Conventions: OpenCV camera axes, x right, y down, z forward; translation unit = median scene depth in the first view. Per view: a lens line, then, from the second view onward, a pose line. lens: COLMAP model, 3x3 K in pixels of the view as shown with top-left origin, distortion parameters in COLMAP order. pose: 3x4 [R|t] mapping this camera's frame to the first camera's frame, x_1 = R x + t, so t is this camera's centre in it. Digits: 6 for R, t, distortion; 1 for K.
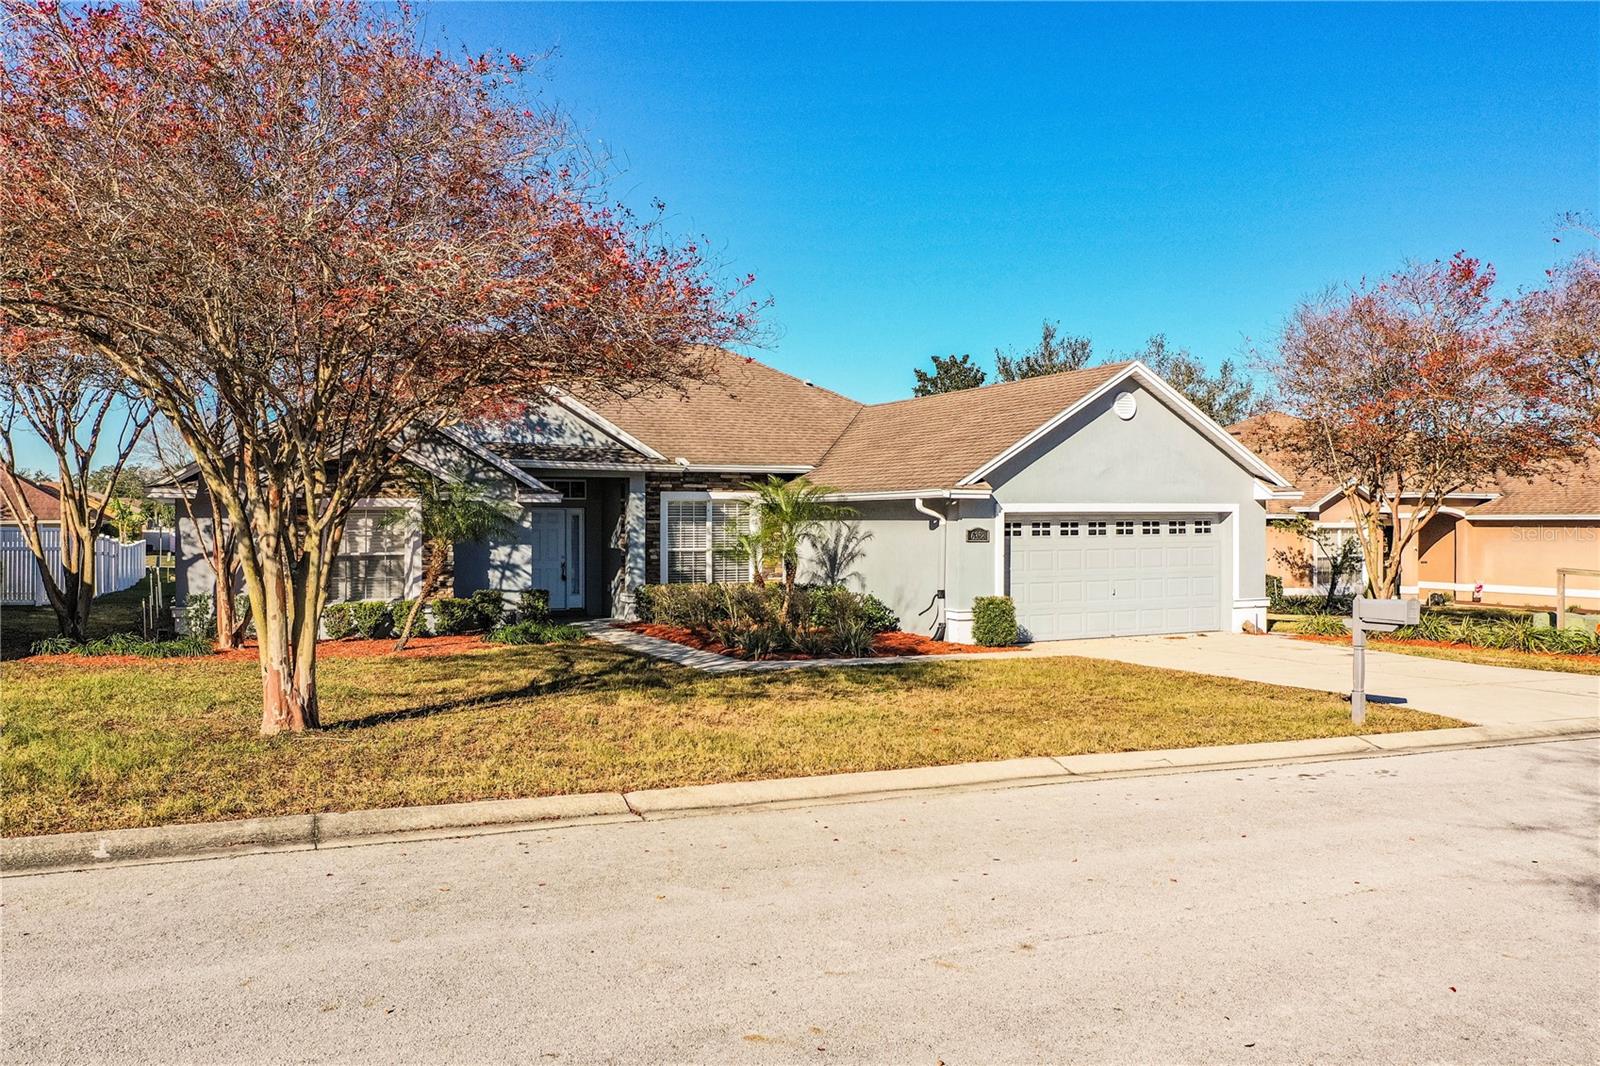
lens RADIAL K [[1260.6, 0, 813.9], [0, 1260.6, 538.5], [0, 0, 1]] dist [-0.001501, 0.000202]
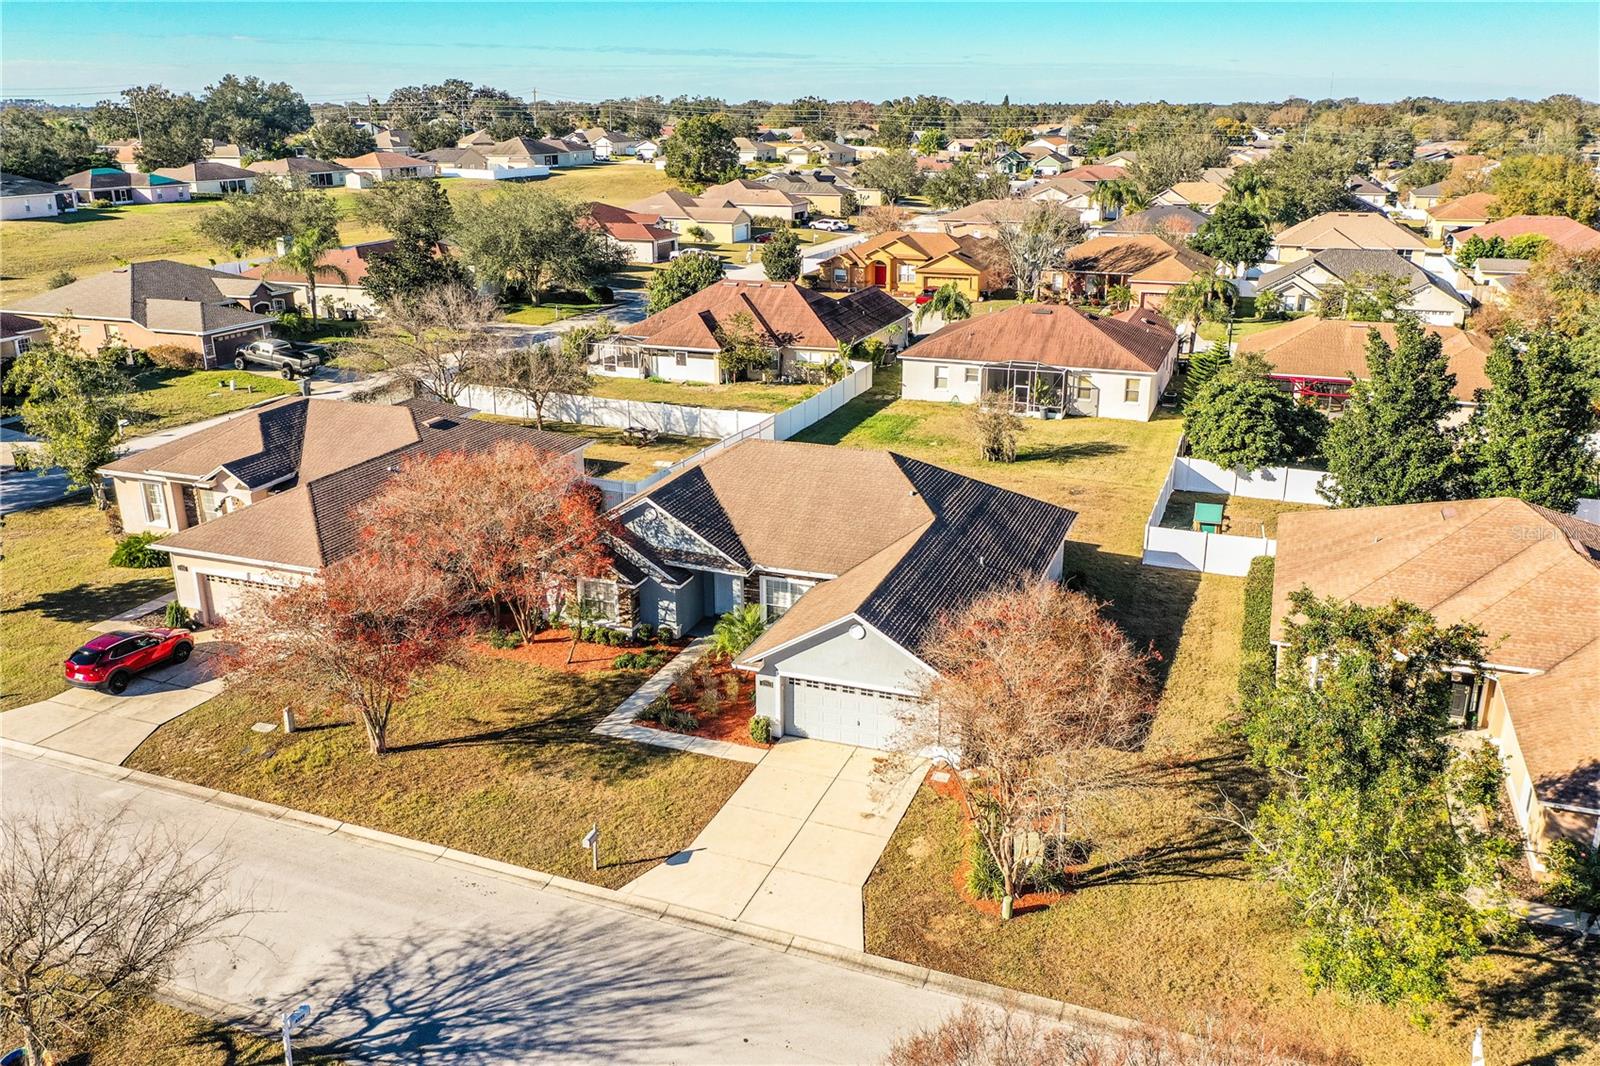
lens RADIAL K [[1260.6, 0, 807.8], [0, 1260.6, 518.8], [0, 0, 1]] dist [-0.001501, 0.000202]
pose [[0.688183, 0.224821, -0.689825, 1.329917], [-0.011779, 0.954116, 0.299205, -0.754541], [0.725441, -0.197783, 0.659255, -0.169715]]
